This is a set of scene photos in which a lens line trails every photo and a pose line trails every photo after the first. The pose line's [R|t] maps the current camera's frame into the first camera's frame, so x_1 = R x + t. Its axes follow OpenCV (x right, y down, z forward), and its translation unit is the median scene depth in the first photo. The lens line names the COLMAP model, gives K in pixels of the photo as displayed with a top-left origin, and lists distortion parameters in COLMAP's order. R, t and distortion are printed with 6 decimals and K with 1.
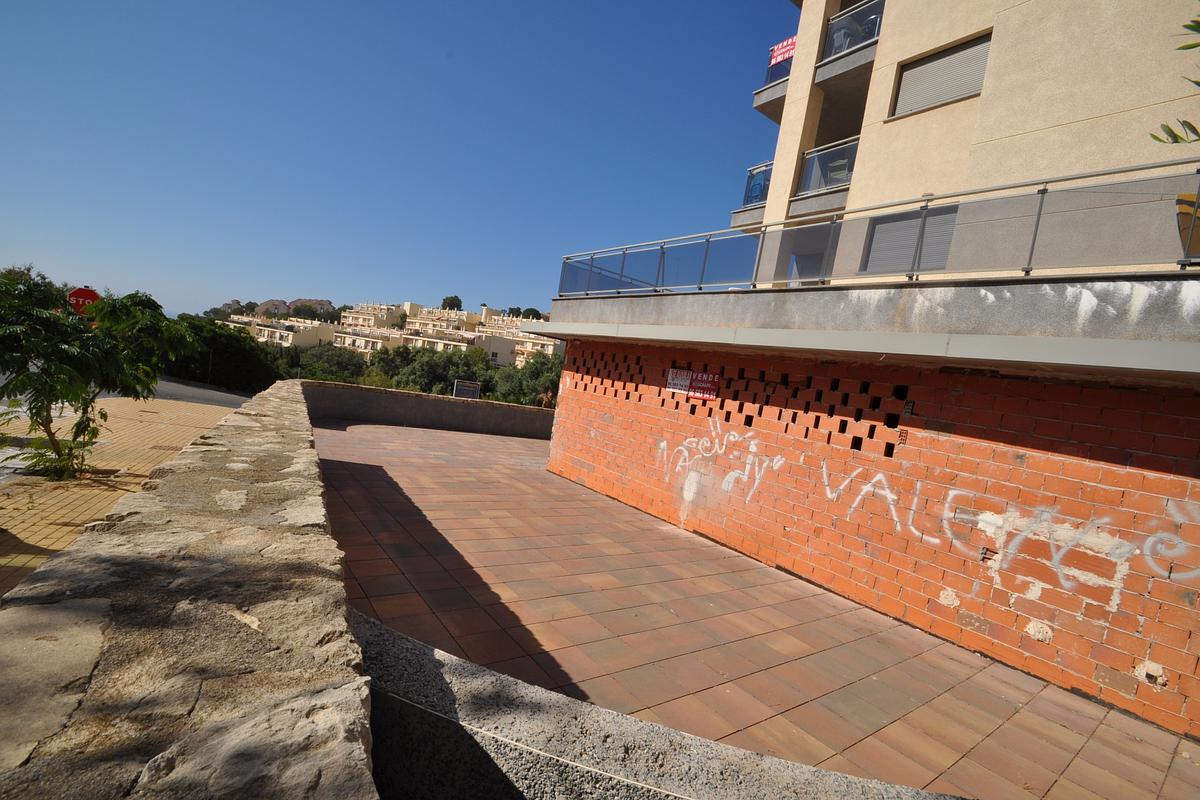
lens RADIAL K [[520.7, 0, 595.1], [0, 520.7, 421.8], [0, 0, 1]] dist [0.002617, -0.012812]
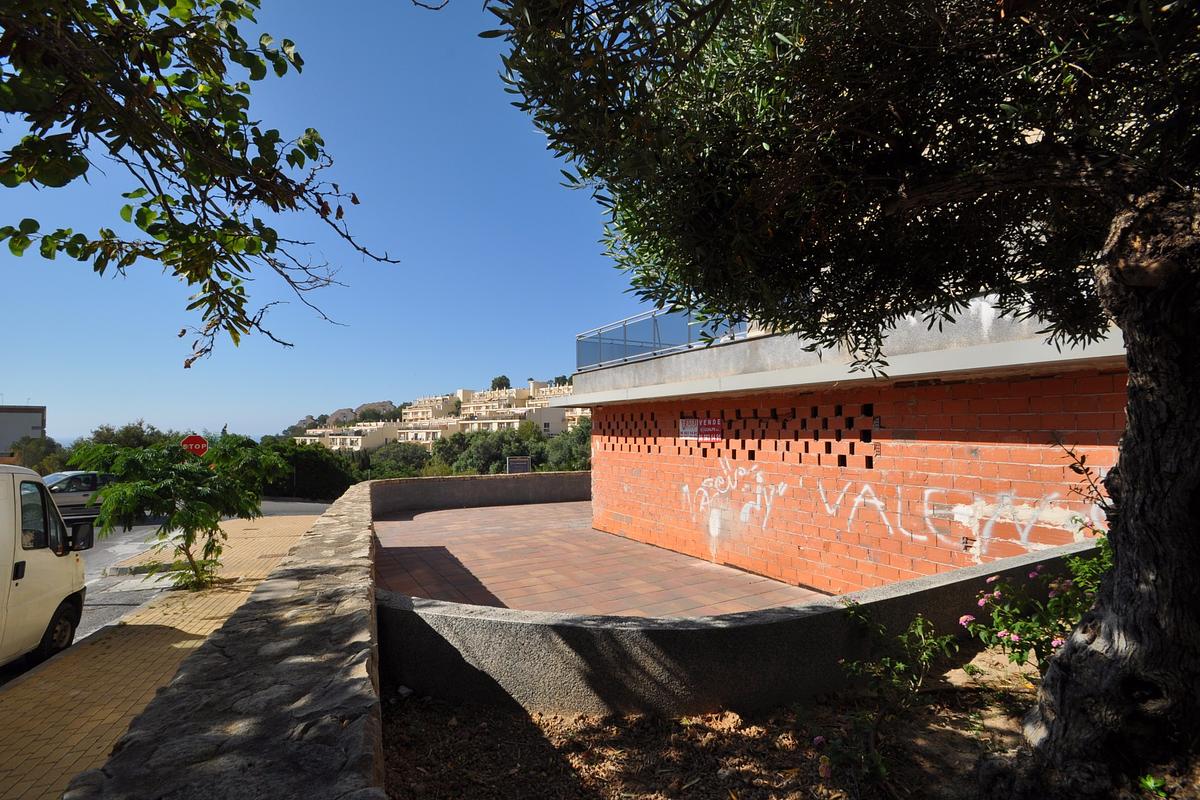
lens RADIAL K [[520.7, 0, 595.1], [0, 520.7, 421.8], [0, 0, 1]] dist [0.002617, -0.012812]
pose [[0.980306, -0.170110, -0.100310, 0.085657], [0.158205, 0.980491, -0.116658, 0.004482], [0.118197, 0.098491, 0.988094, -0.130243]]
